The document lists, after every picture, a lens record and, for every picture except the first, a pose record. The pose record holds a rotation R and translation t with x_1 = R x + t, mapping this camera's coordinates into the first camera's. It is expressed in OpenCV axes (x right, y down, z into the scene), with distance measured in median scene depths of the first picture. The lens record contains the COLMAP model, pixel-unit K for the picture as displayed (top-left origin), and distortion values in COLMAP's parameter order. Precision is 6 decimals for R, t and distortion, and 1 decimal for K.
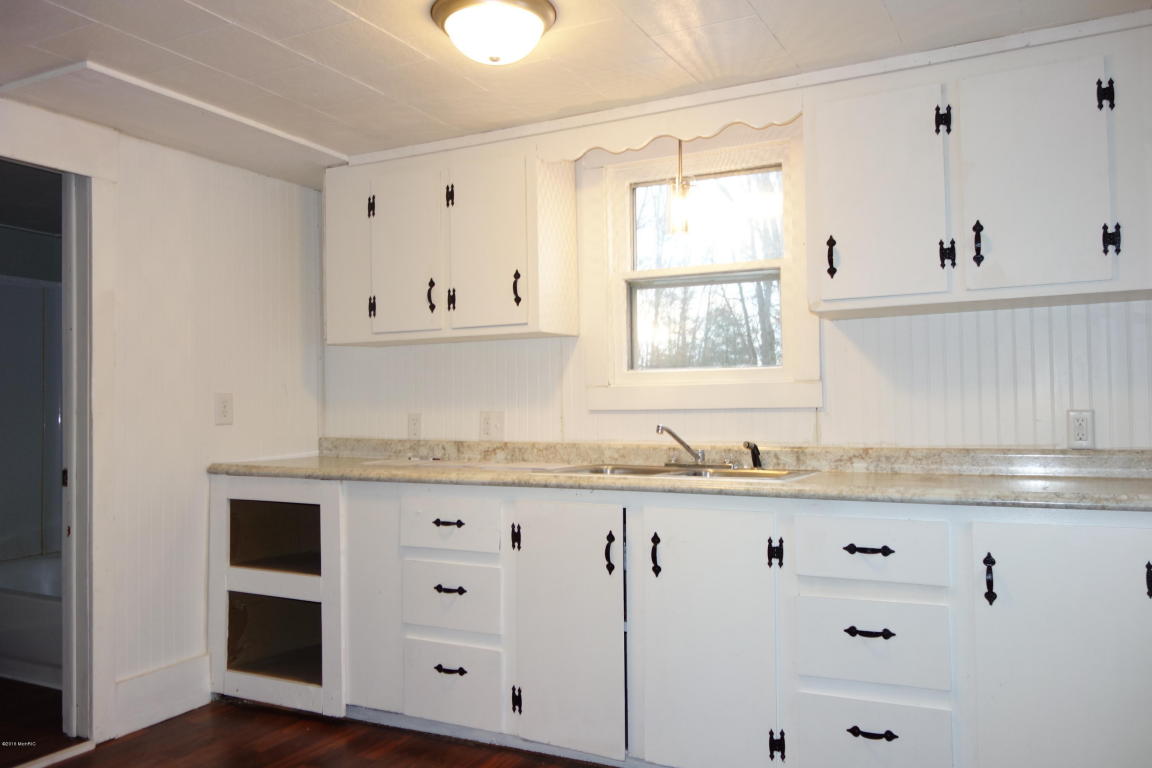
lens RADIAL K [[915.2, 0, 576.7], [0, 915.2, 386.1], [0, 0, 1]] dist [0.001483, 0.013264]
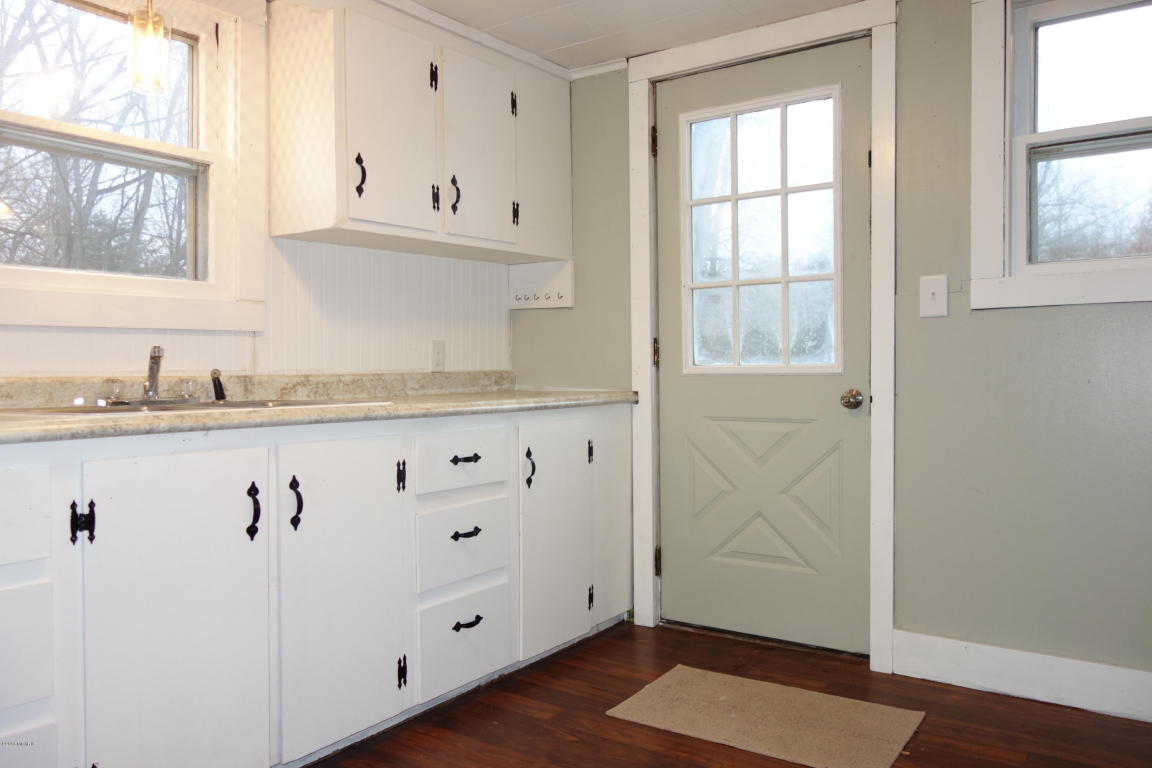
lens RADIAL K [[915.2, 0, 575.6], [0, 915.2, 380.9], [0, 0, 1]] dist [0.001483, 0.013264]
pose [[0.141834, -0.010035, 0.989840, -0.612418], [-0.022466, 0.999658, 0.013353, 0.055340], [-0.989636, -0.024131, 0.141560, 0.587832]]
